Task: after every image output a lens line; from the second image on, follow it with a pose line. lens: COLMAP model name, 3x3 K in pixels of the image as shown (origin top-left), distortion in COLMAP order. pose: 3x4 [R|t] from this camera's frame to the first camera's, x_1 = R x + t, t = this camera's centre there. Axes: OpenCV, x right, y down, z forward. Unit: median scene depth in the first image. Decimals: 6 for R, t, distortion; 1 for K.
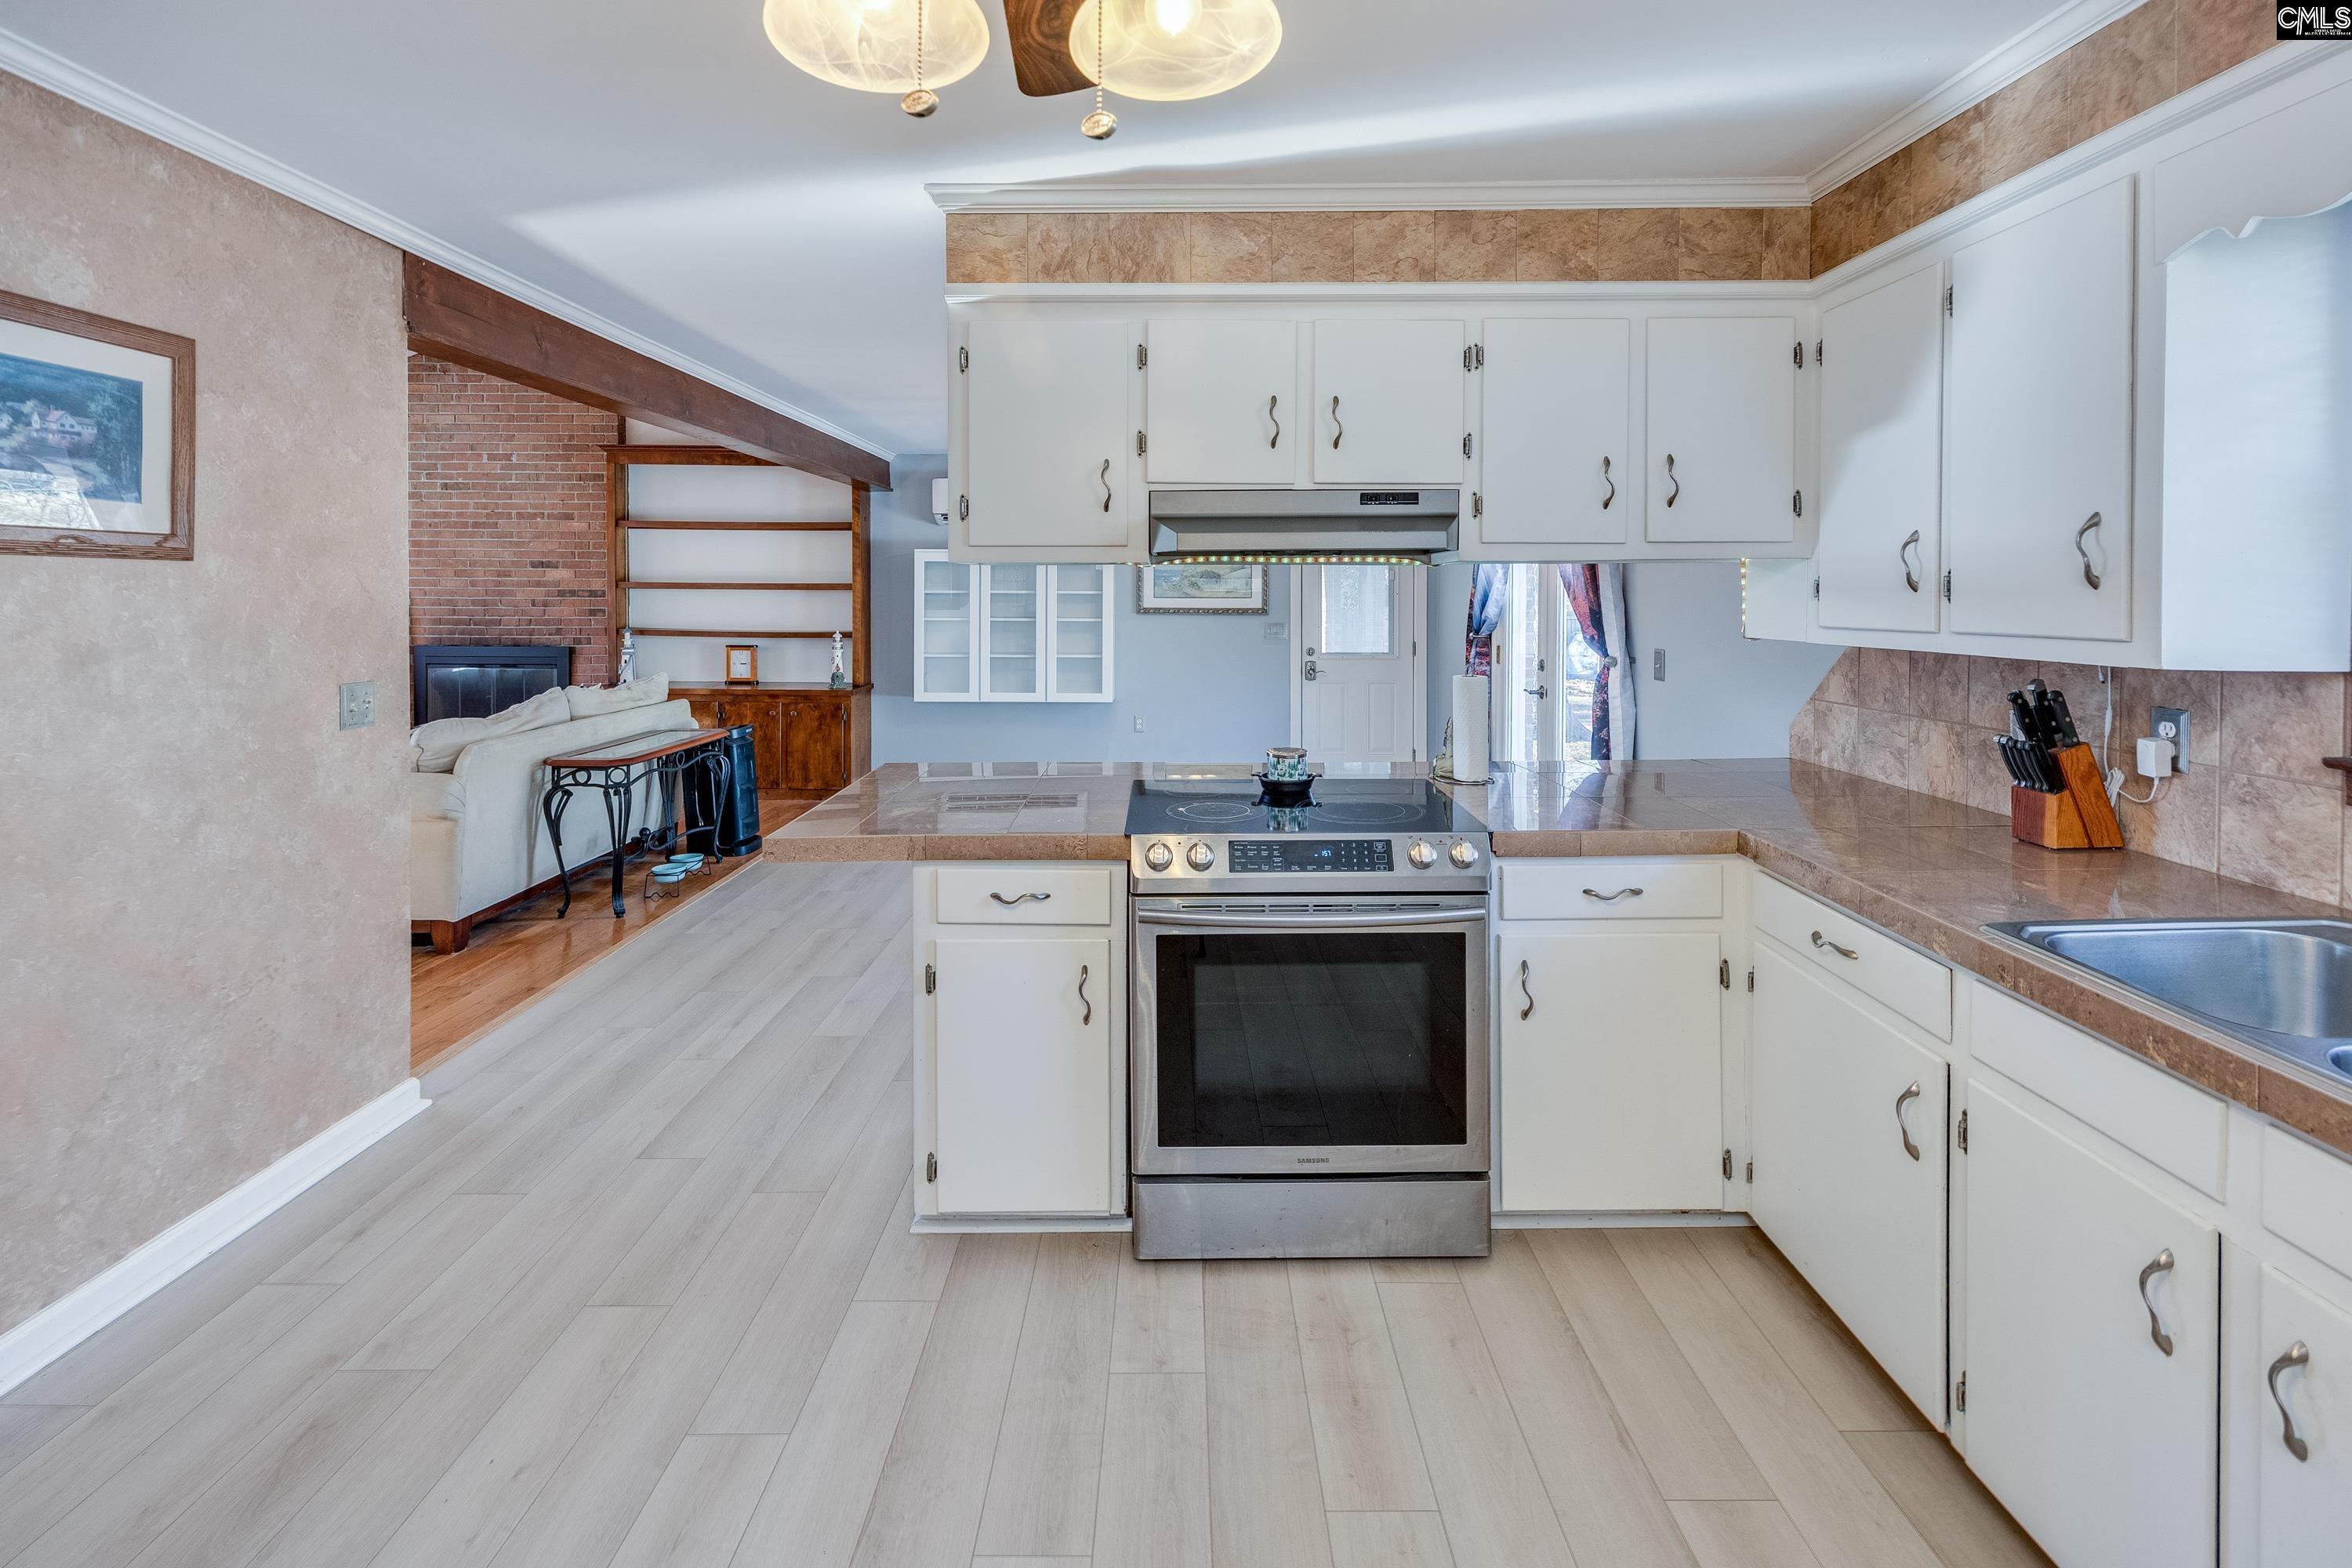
lens RADIAL K [[1403.4, 0, 1176.0], [0, 1403.4, 784.0], [0, 0, 1]] dist [0.000889, 0.000033]
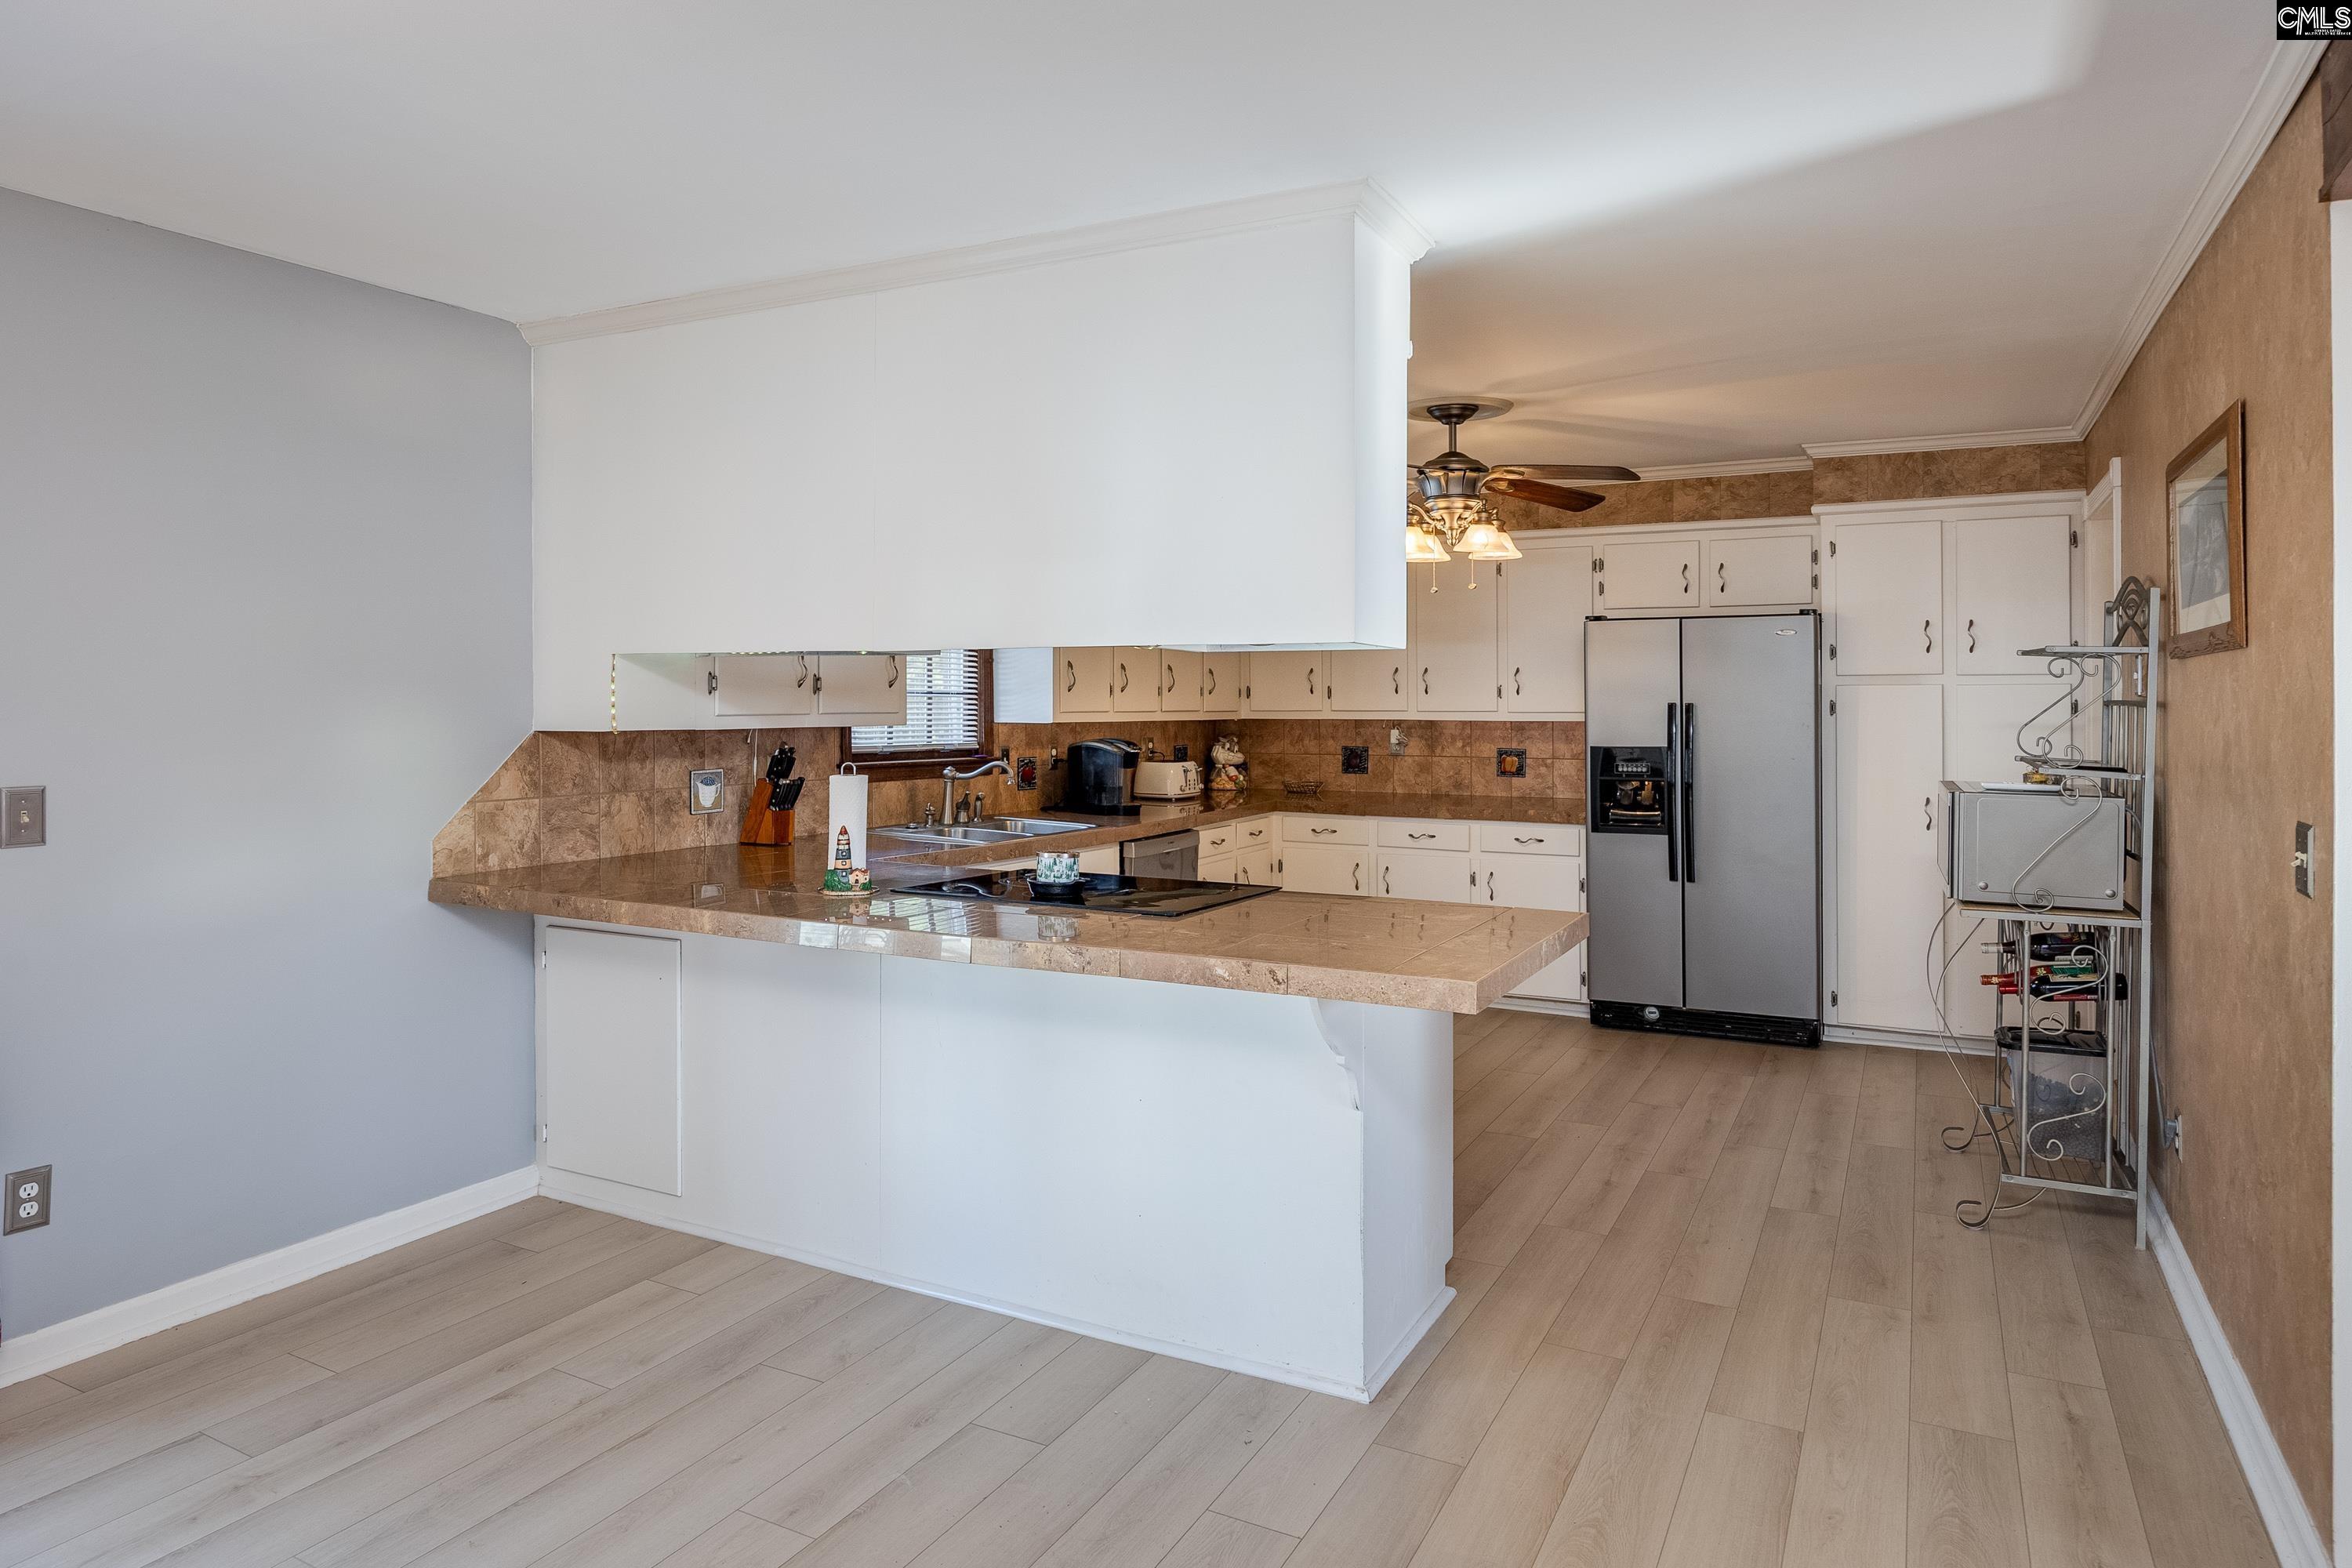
lens RADIAL K [[1403.4, 0, 1176.0], [0, 1403.4, 784.0], [0, 0, 1]] dist [0.000889, 0.000033]
pose [[-0.882792, -0.027632, 0.468952, -0.425701], [0.067790, 0.980327, 0.185376, -0.236373], [-0.464848, 0.195439, -0.863551, 1.764802]]
